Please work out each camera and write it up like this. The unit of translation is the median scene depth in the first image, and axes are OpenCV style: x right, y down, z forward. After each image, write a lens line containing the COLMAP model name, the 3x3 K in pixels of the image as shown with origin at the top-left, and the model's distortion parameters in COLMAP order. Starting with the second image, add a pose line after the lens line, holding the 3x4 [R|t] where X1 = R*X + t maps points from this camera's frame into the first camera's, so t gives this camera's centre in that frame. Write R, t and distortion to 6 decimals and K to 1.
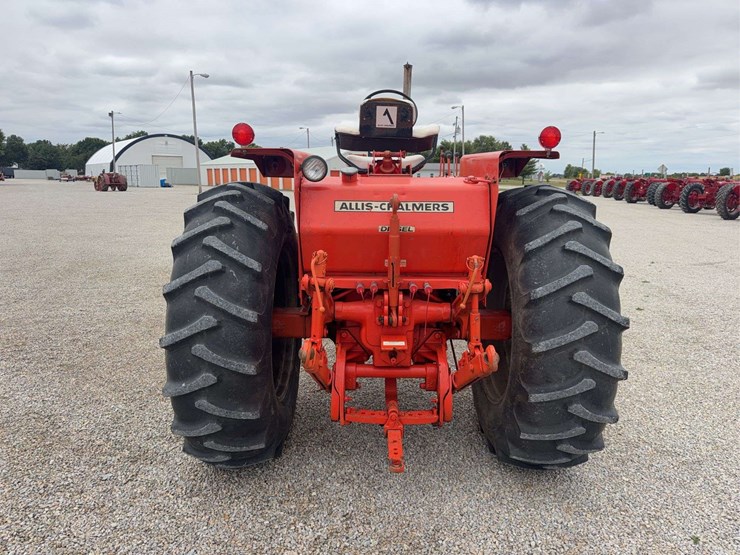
lens RADIAL K [[521.2, 0, 373.0], [0, 521.2, 276.2], [0, 0, 1]] dist [0.068577, -0.082523]
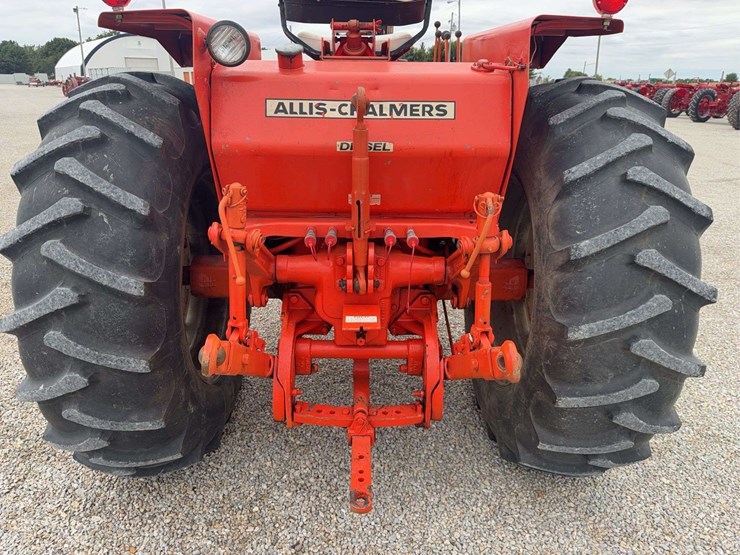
lens RADIAL K [[505.7, 0, 369.3], [0, 505.7, 273.9], [0, 0, 1]] dist [0.006131, -0.007081]
pose [[0.999970, -0.000637, 0.007760, 0.044526], [-0.000705, 0.985138, 0.171762, -0.040968], [-0.007754, -0.171762, 0.985108, 0.351424]]
